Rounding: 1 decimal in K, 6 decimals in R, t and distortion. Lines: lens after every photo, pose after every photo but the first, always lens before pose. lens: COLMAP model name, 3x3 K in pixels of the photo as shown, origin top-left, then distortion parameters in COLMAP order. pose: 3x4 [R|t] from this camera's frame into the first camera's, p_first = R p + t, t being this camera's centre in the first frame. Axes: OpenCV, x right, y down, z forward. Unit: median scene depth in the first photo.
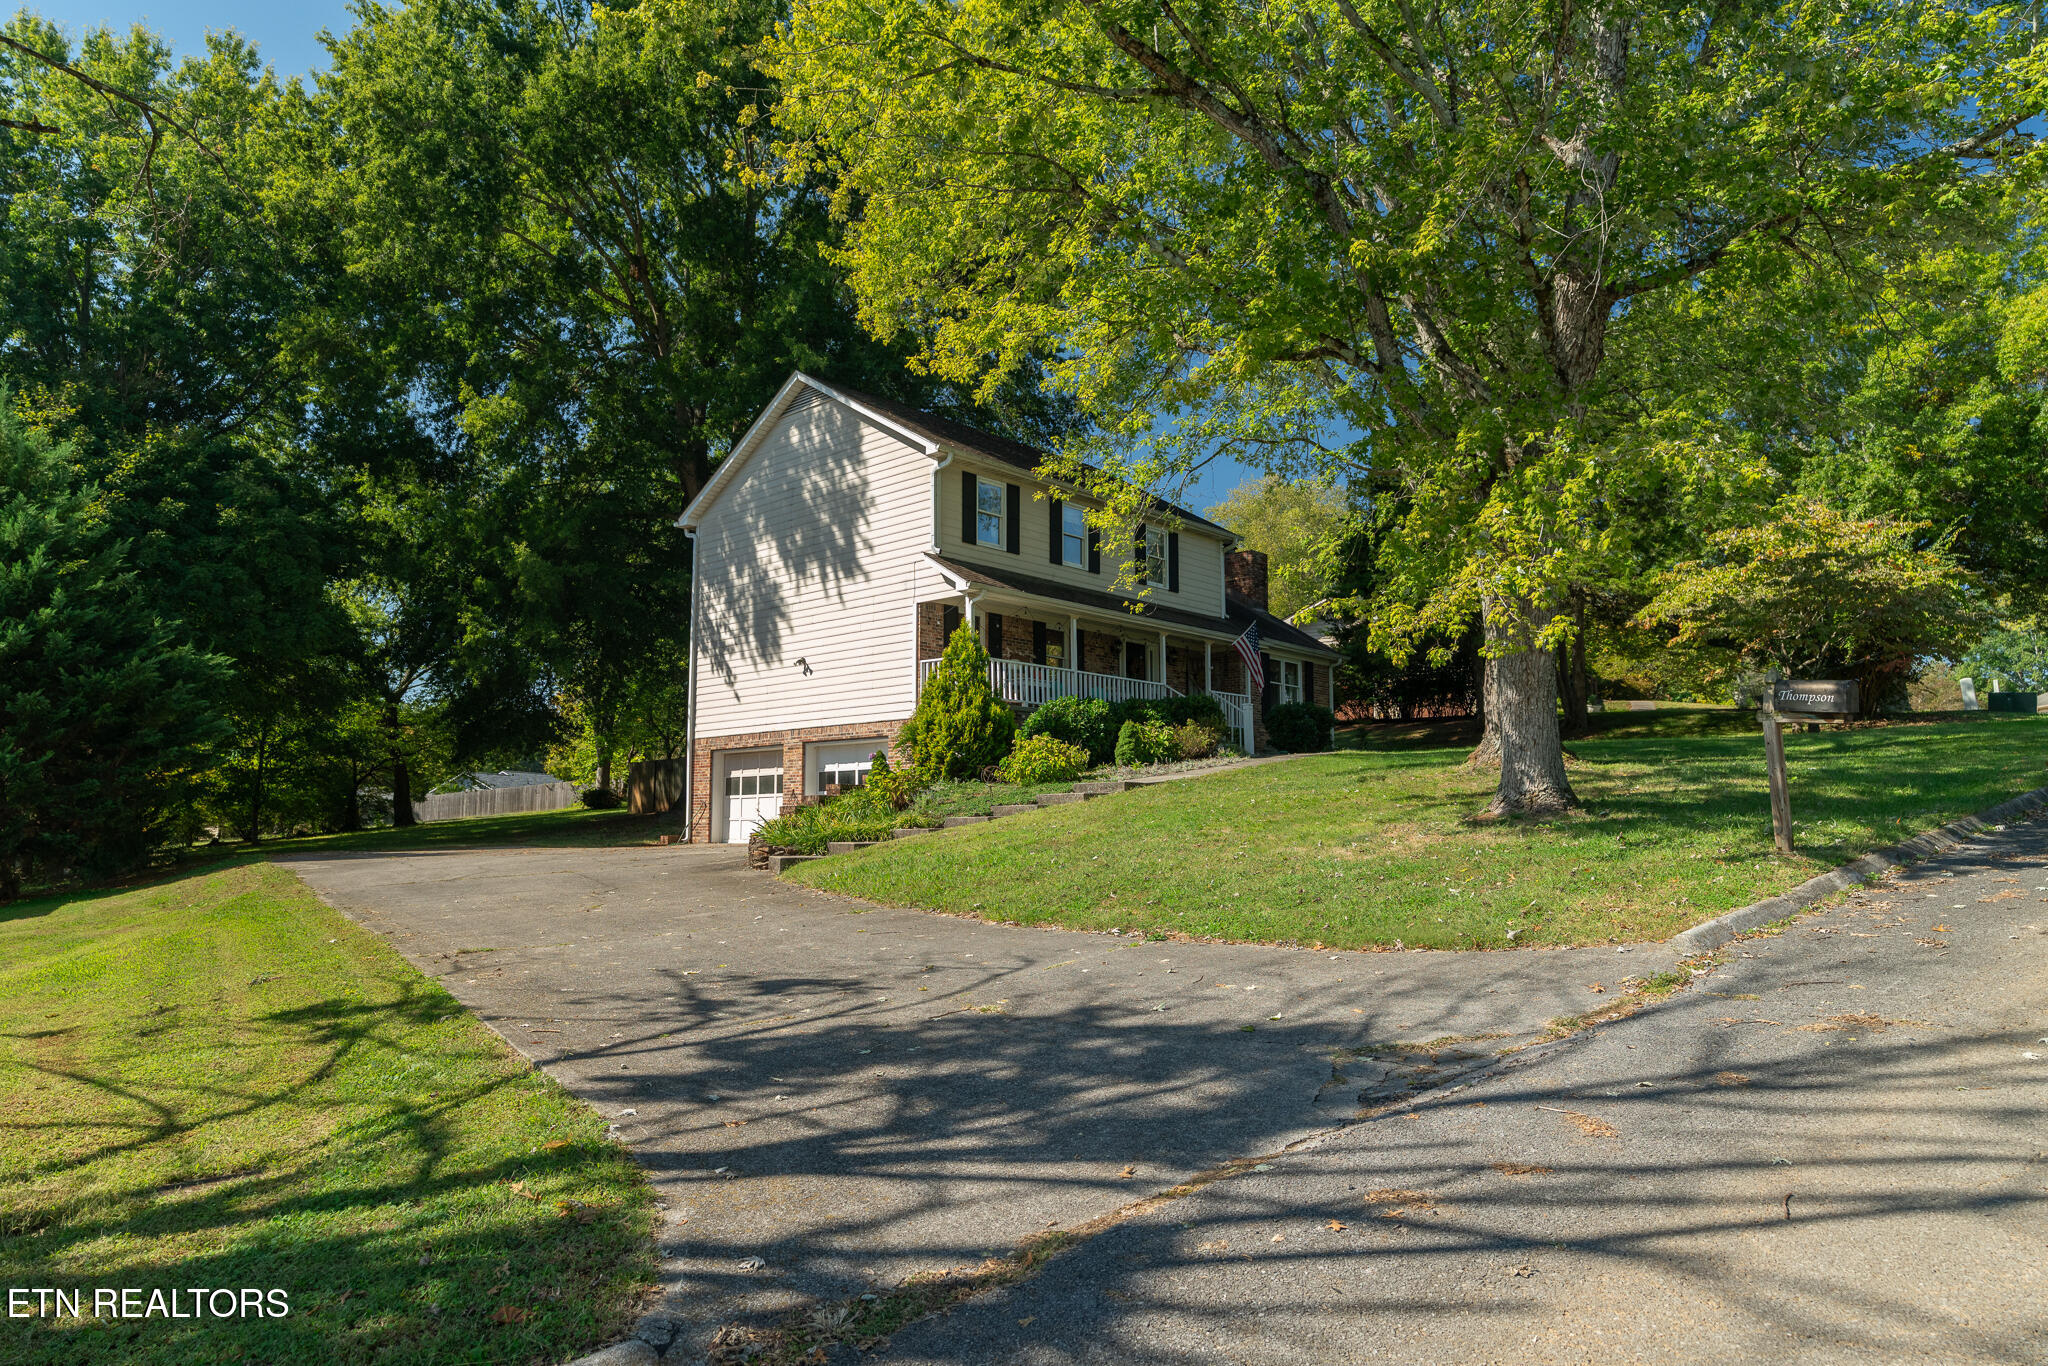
lens RADIAL K [[1336.6, 0, 1024.0], [0, 1336.6, 683.0], [0, 0, 1]] dist [-0.003110, 0.002227]
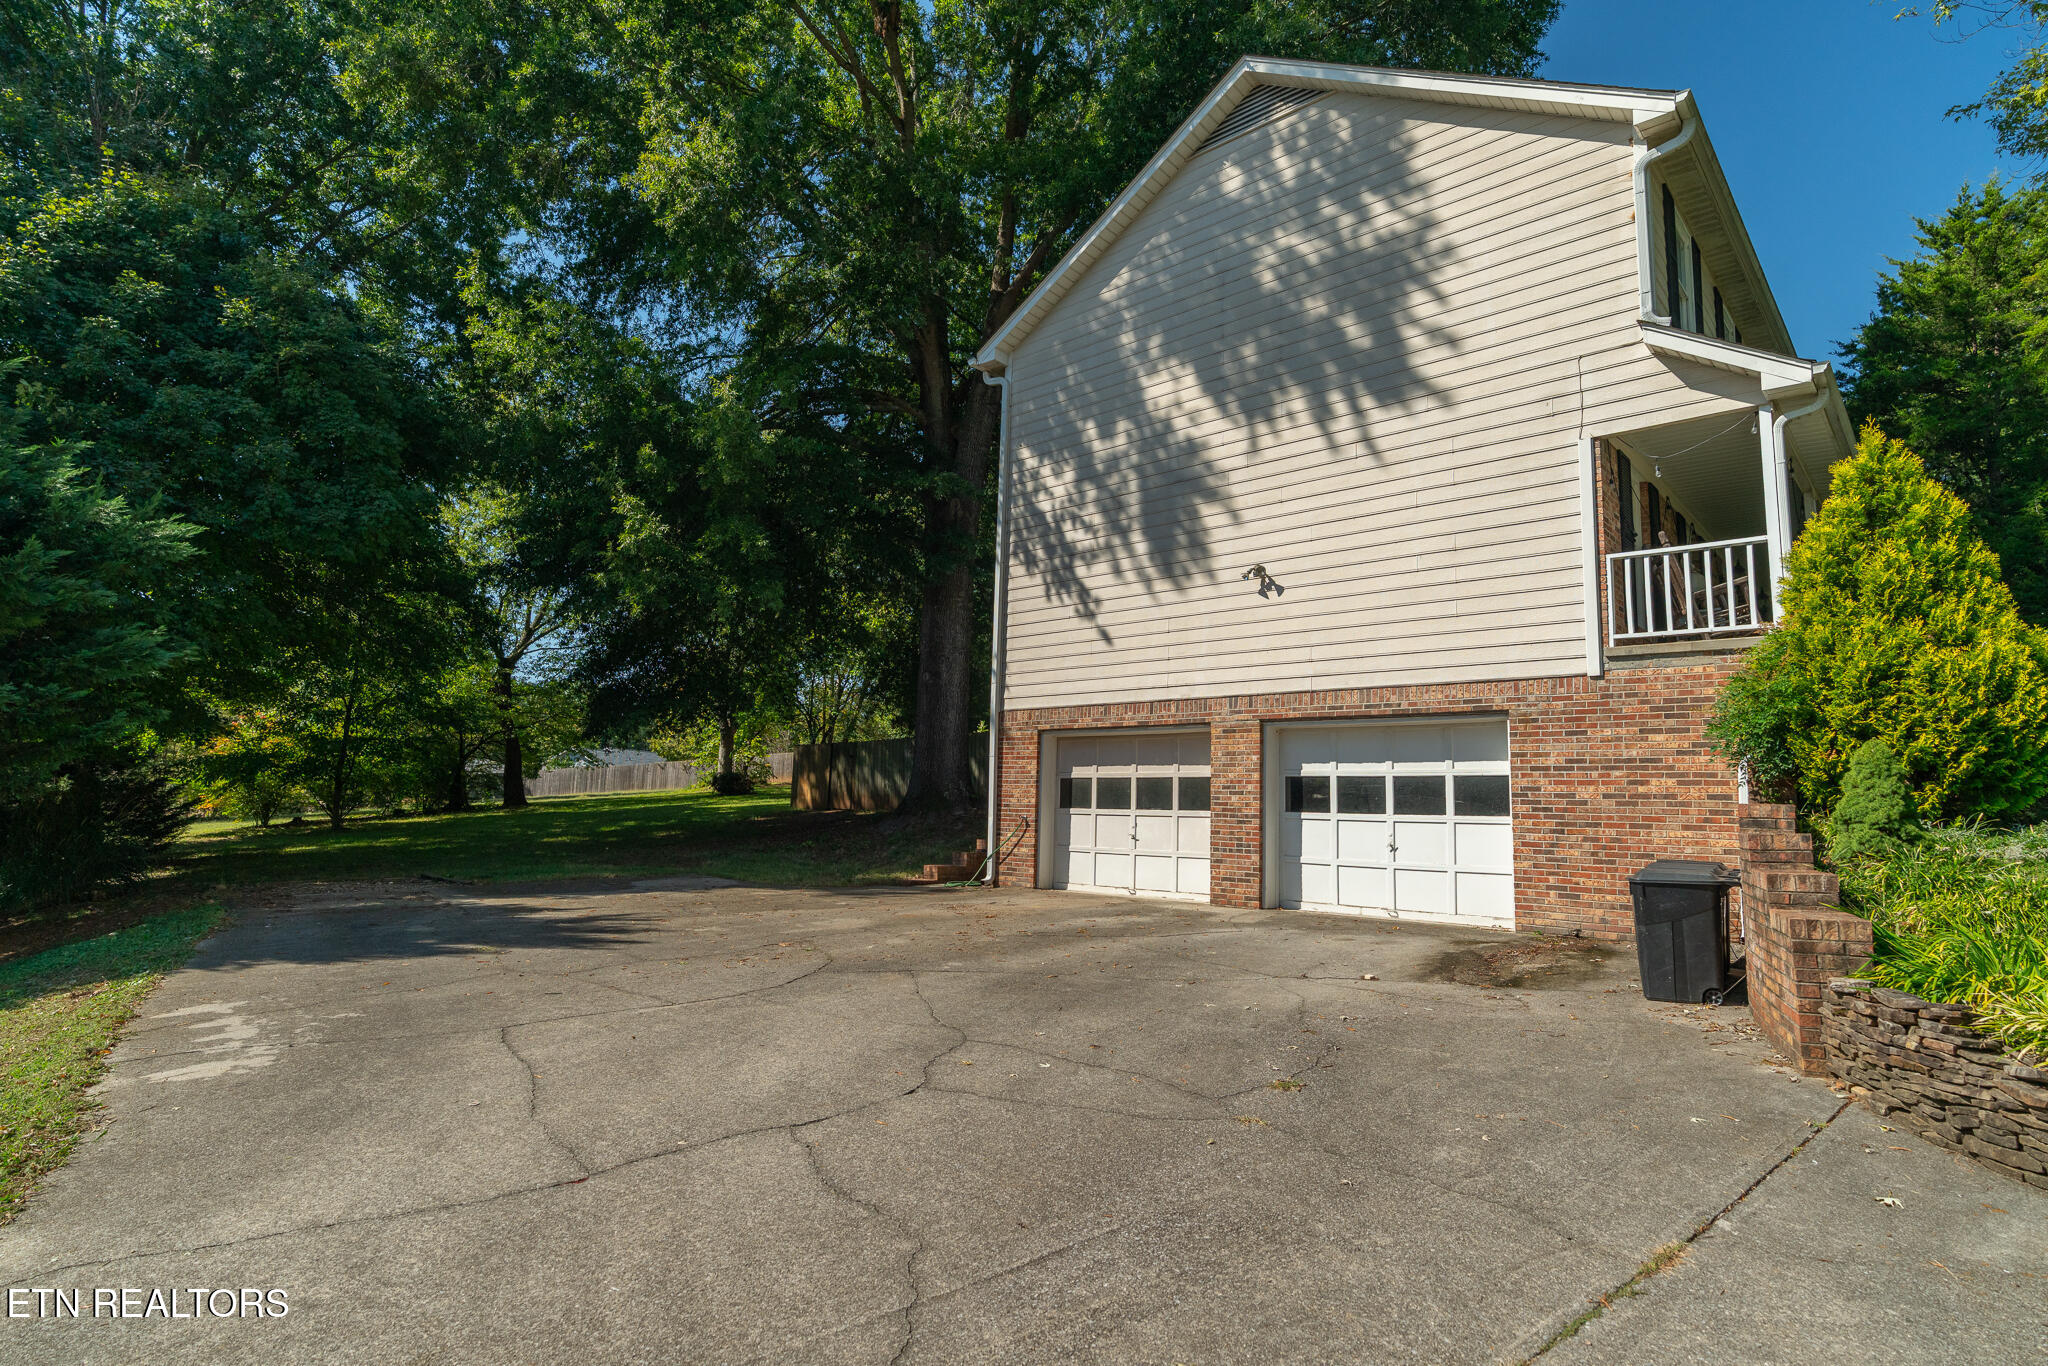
lens RADIAL K [[1063.5, 0, 1024.0], [0, 1063.5, 683.0], [0, 0, 1]] dist [-0.001443, -0.000442]
pose [[0.999399, 0.033323, 0.009516, -0.256833], [-0.033260, 0.999424, -0.006765, 0.034300], [-0.009736, 0.006445, 0.999932, 0.552256]]
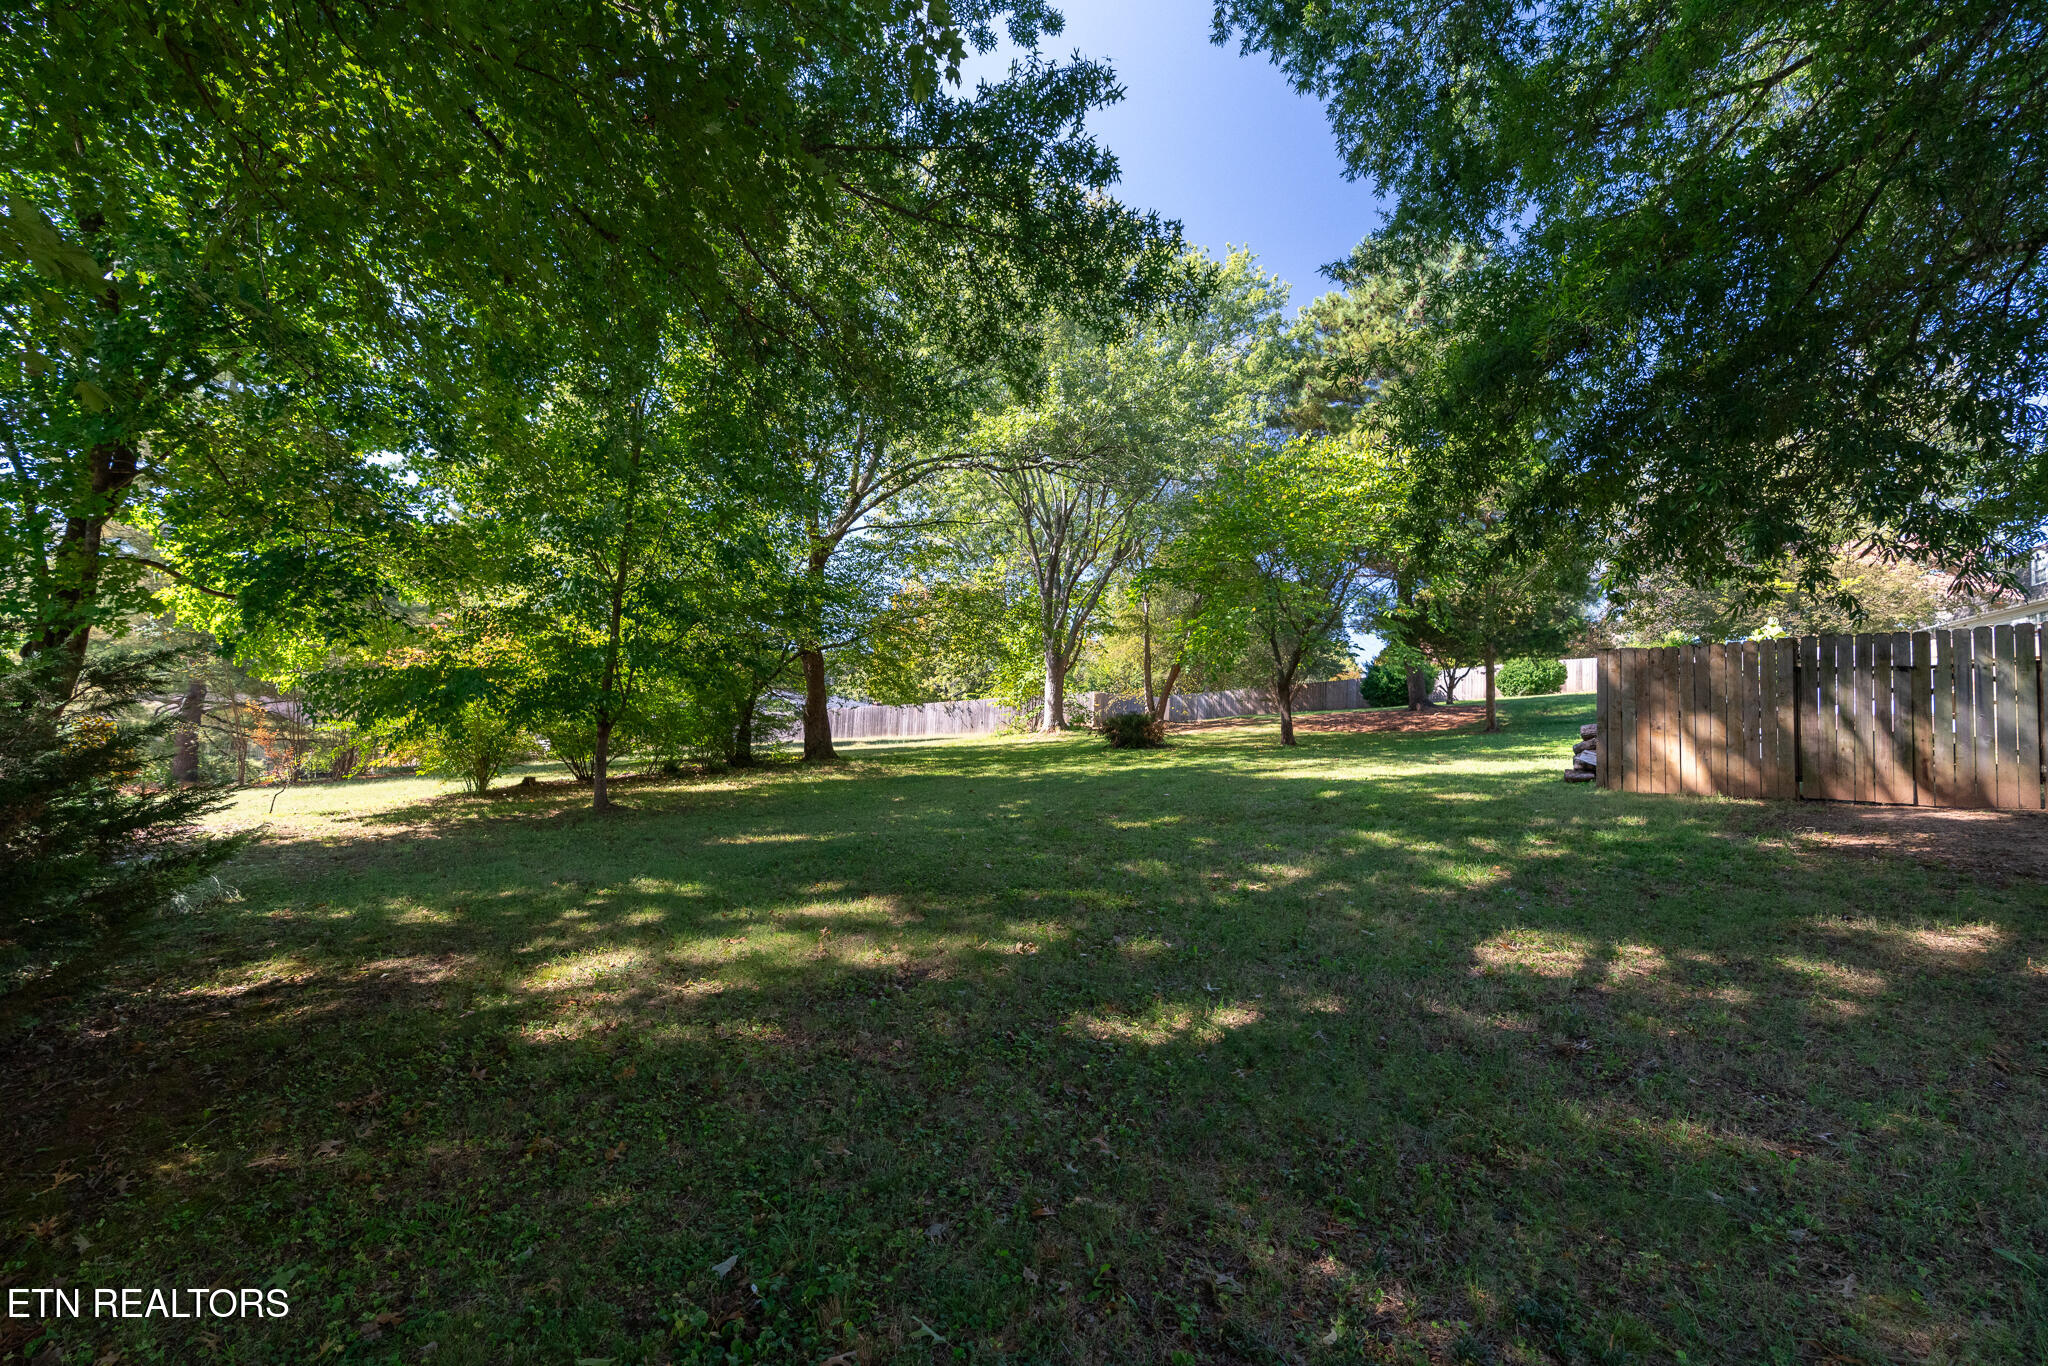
lens RADIAL K [[936.0, 0, 1024.0], [0, 936.0, 683.0], [0, 0, 1]] dist [-0.001877, -0.000094]
pose [[0.995551, 0.038806, -0.085868, -0.665370], [-0.035462, 0.998565, 0.040138, 0.099534], [0.087302, -0.036914, 0.995498, 1.145019]]
